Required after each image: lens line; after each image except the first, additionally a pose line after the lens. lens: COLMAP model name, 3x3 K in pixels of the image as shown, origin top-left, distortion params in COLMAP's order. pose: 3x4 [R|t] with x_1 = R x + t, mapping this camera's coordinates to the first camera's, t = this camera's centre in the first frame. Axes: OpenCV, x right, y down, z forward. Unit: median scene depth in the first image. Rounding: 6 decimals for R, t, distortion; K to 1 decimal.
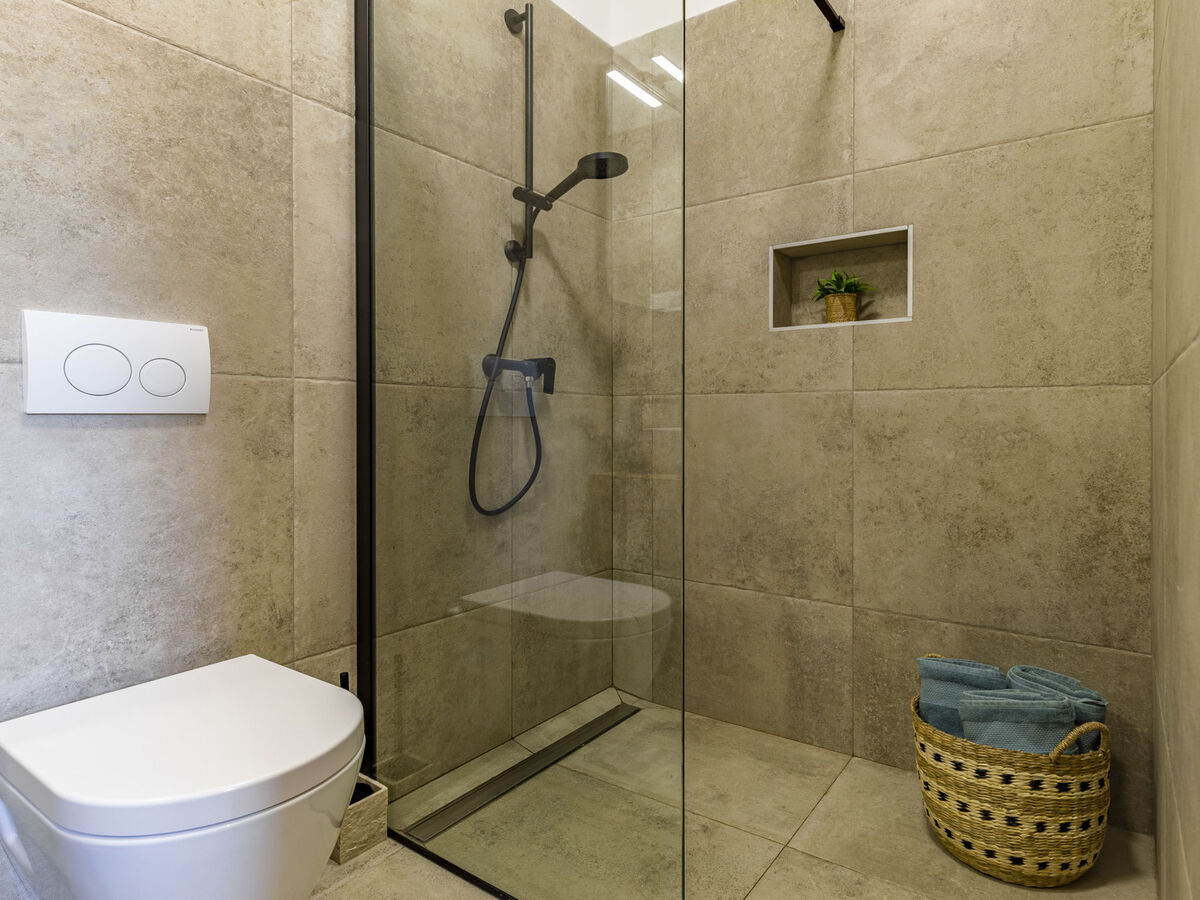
lens RADIAL K [[664.6, 0, 600.0], [0, 664.6, 450.0], [0, 0, 1]] dist [0.000897, -0.001210]
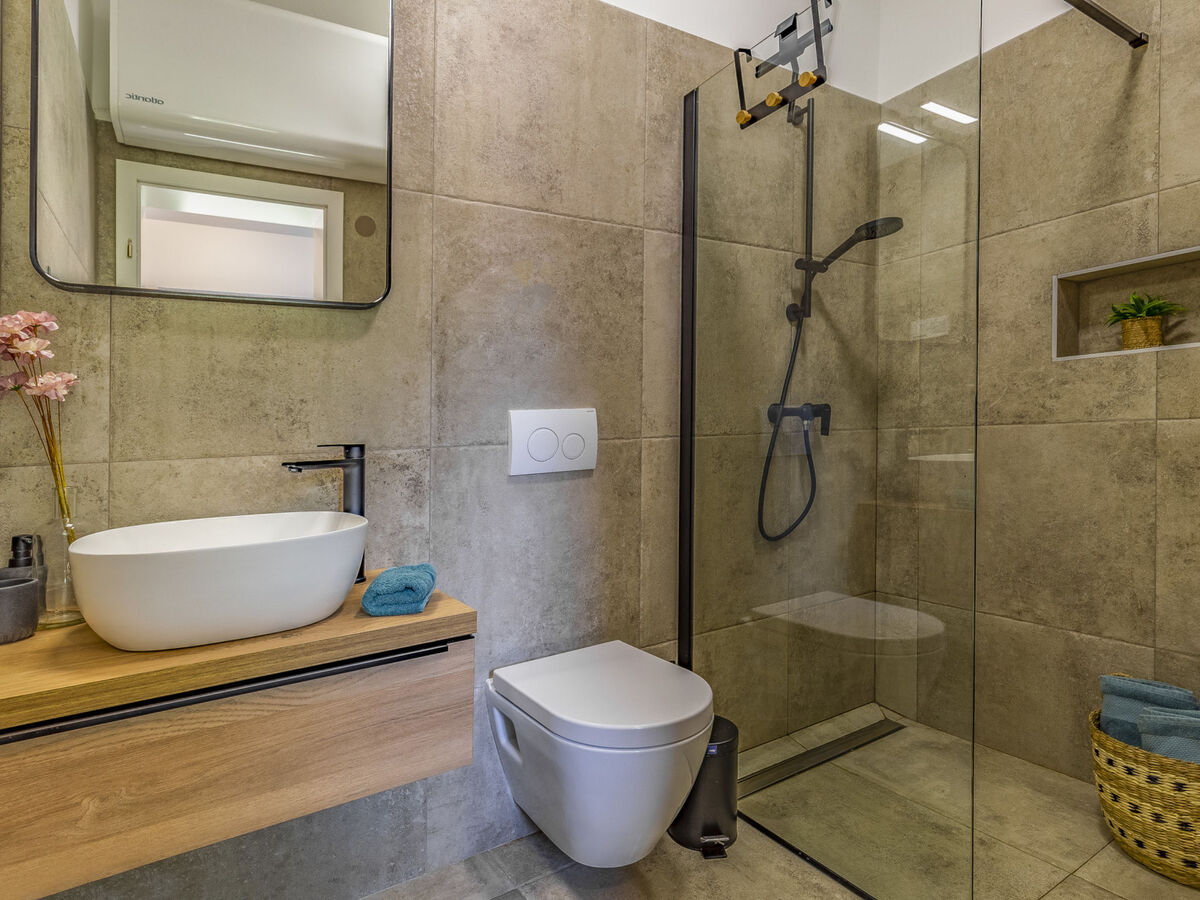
lens RADIAL K [[724.6, 0, 535.1], [0, 724.6, 453.7], [0, 0, 1]] dist [0.001296, -0.001957]
pose [[0.939776, 0.000640, -0.341791, -0.104443], [0.003943, 0.999911, 0.012713, -0.062022], [0.341769, -0.013295, 0.939690, -0.289443]]
